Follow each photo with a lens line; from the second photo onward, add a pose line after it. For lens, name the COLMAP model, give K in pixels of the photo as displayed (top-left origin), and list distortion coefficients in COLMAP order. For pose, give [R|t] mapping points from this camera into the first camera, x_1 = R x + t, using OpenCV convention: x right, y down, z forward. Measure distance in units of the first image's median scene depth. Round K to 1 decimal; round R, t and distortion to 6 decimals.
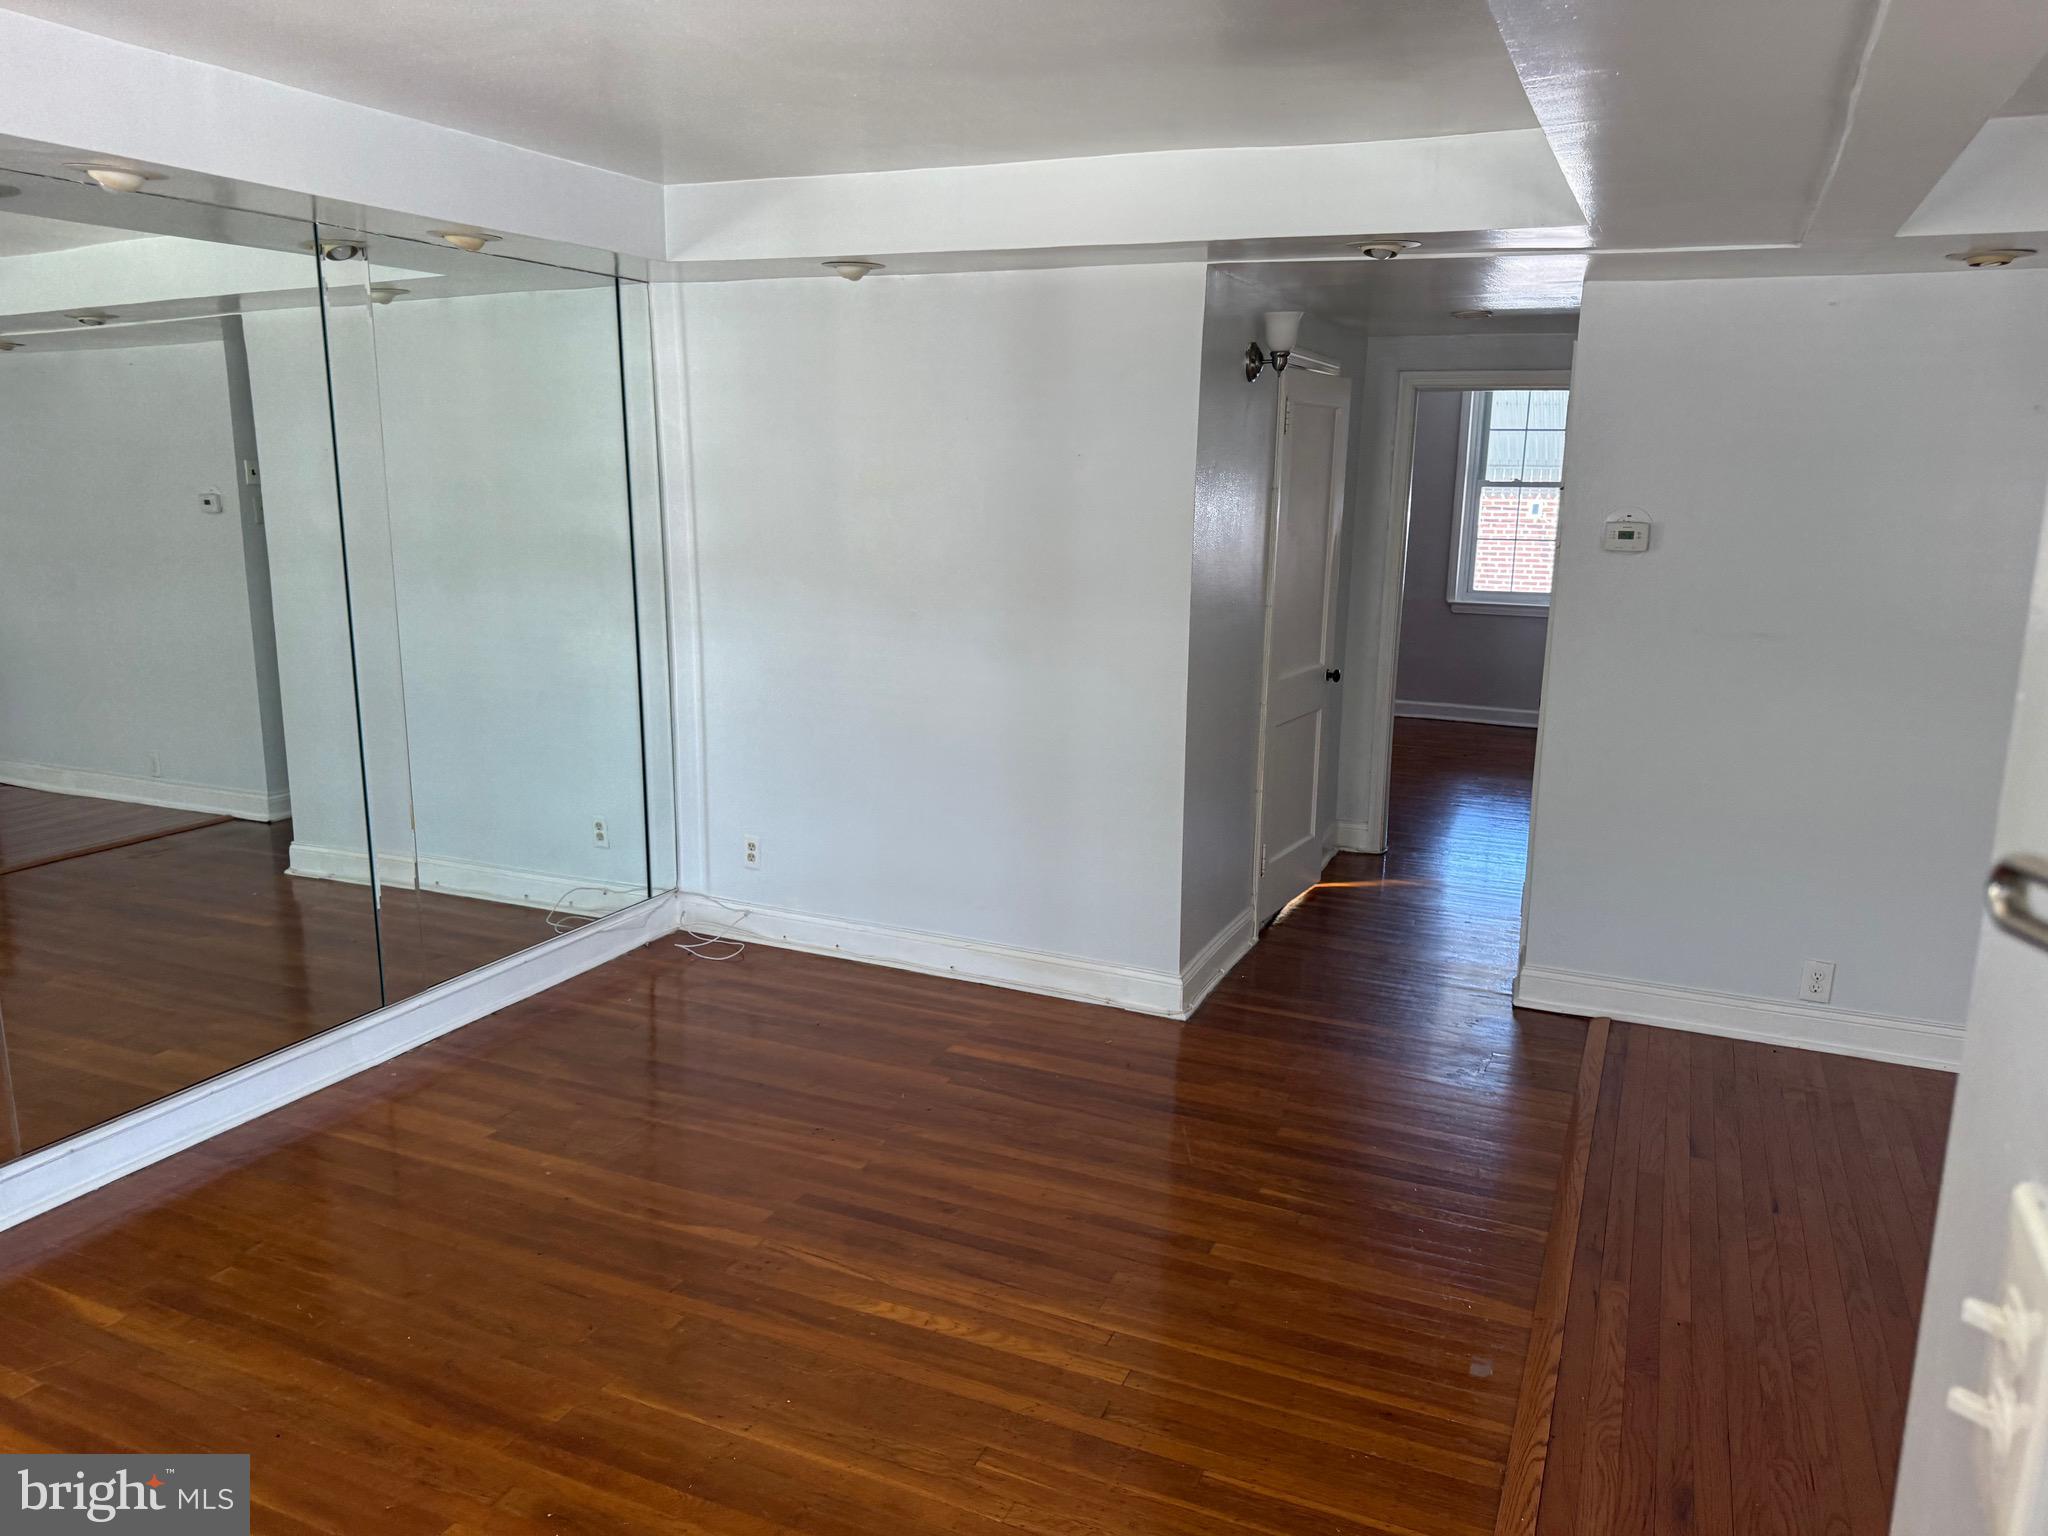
lens RADIAL K [[1435.9, 0, 1031.9], [0, 1435.9, 760.9], [0, 0, 1]] dist [-0.003821, -0.004334]
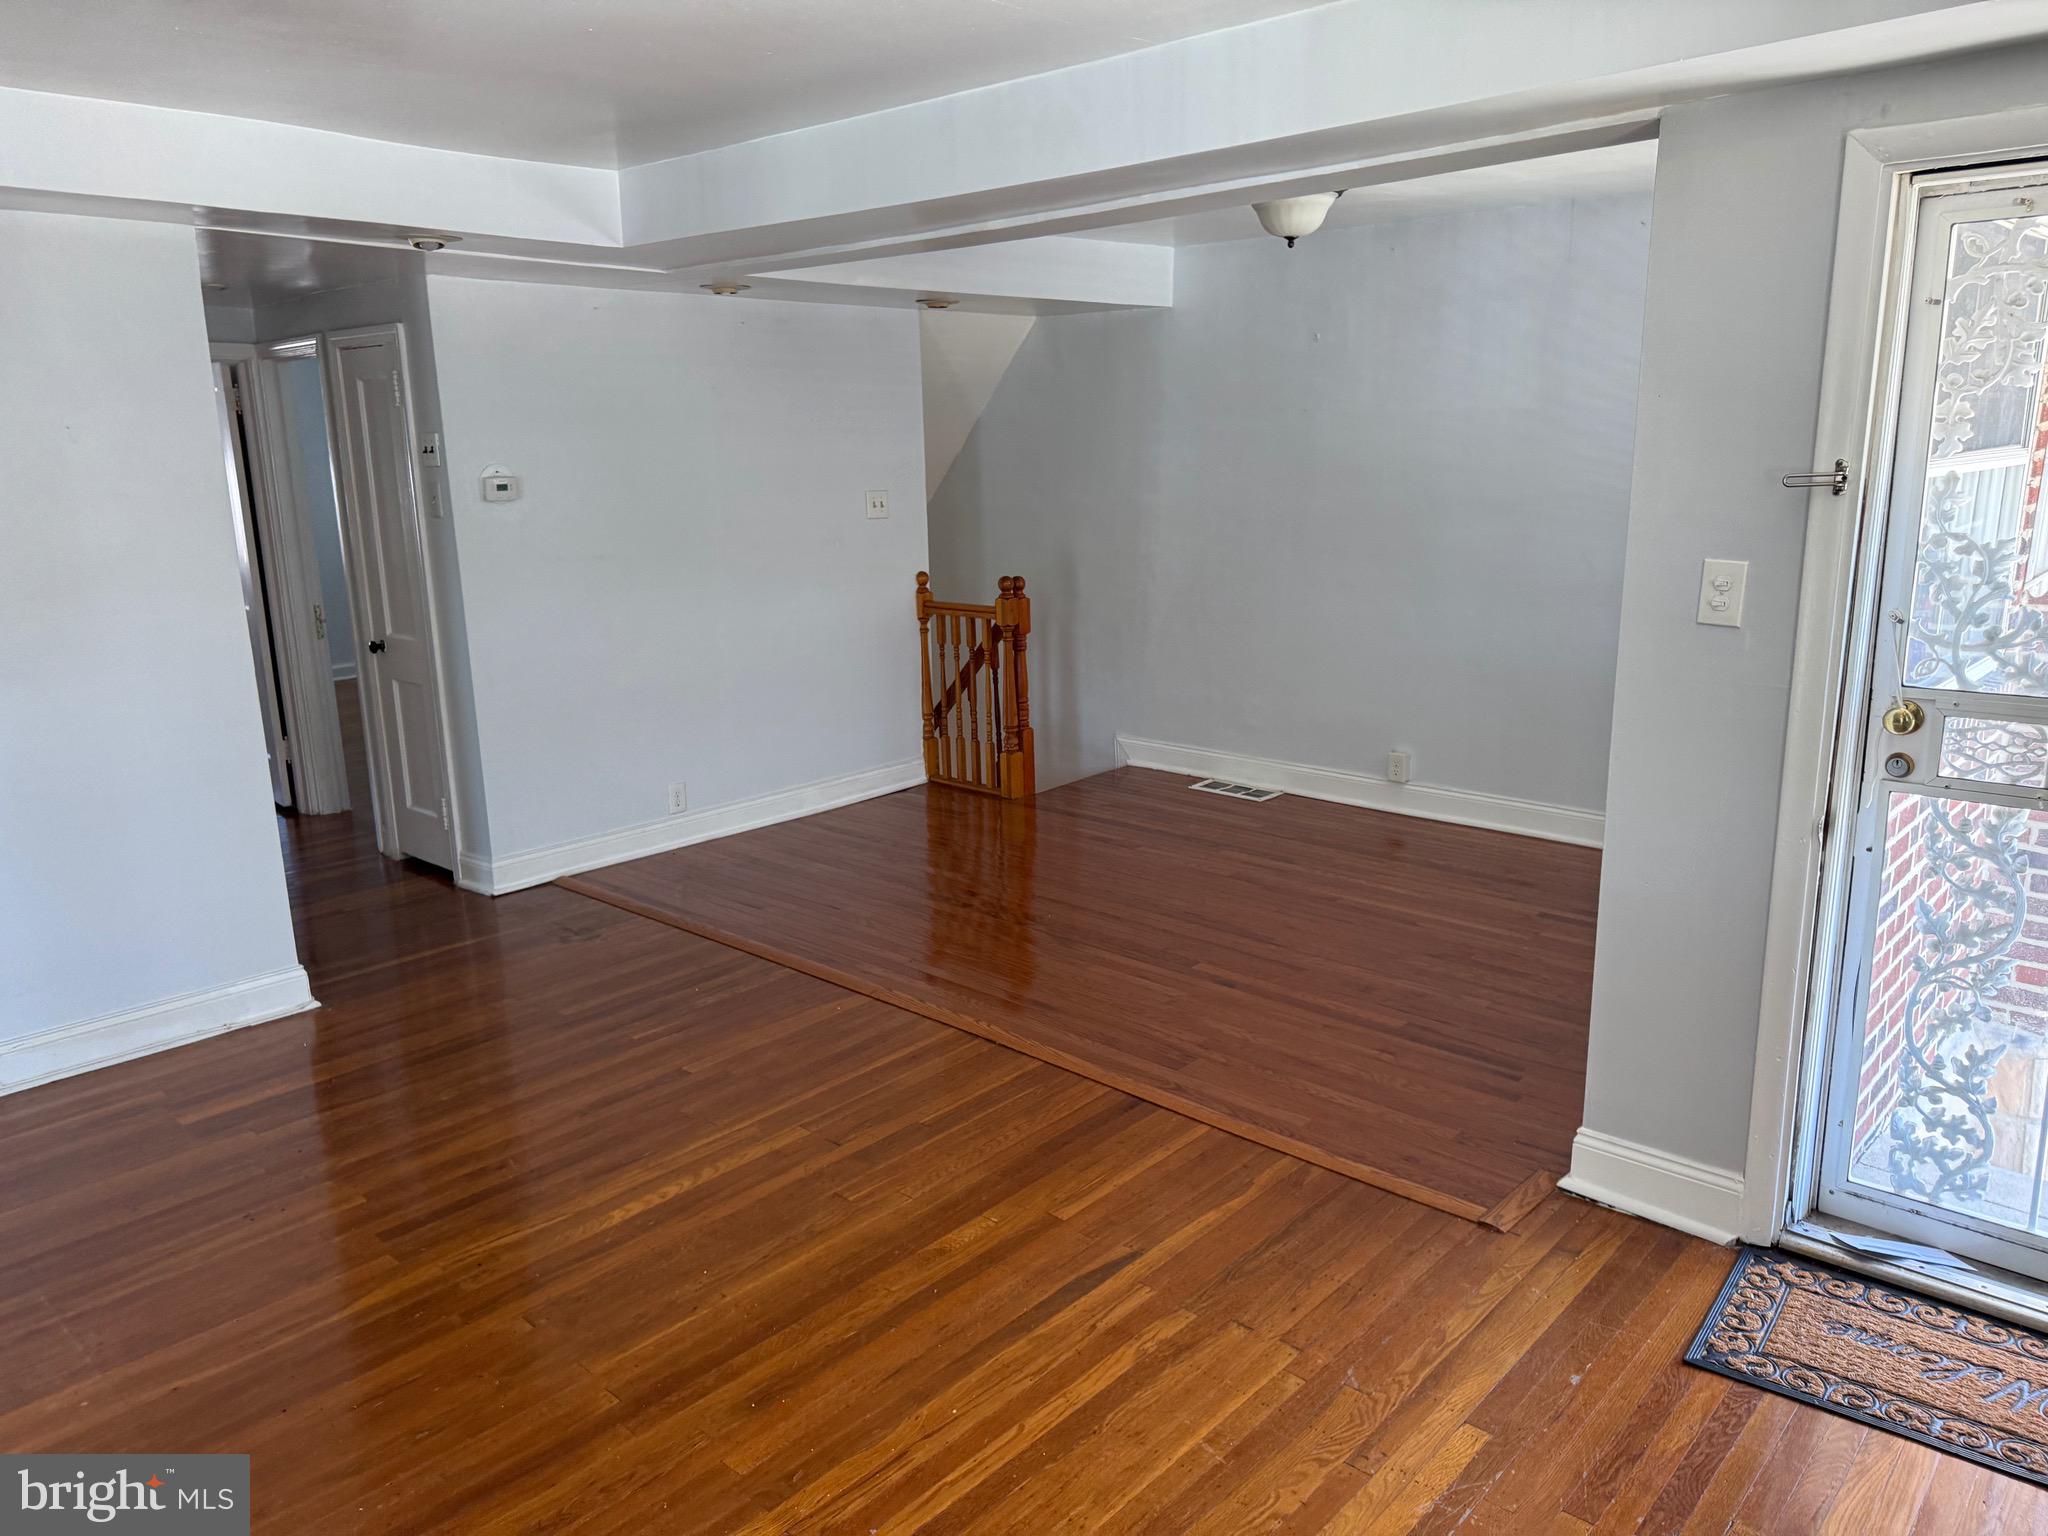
lens RADIAL K [[1435.9, 0, 1034.6], [0, 1435.9, 772.1], [0, 0, 1]] dist [-0.003821, -0.004334]
pose [[0.309069, -0.240494, 0.920130, -0.806376], [0.206896, 0.961330, 0.181766, -0.067778], [-0.928262, 0.134193, 0.346874, 0.239702]]
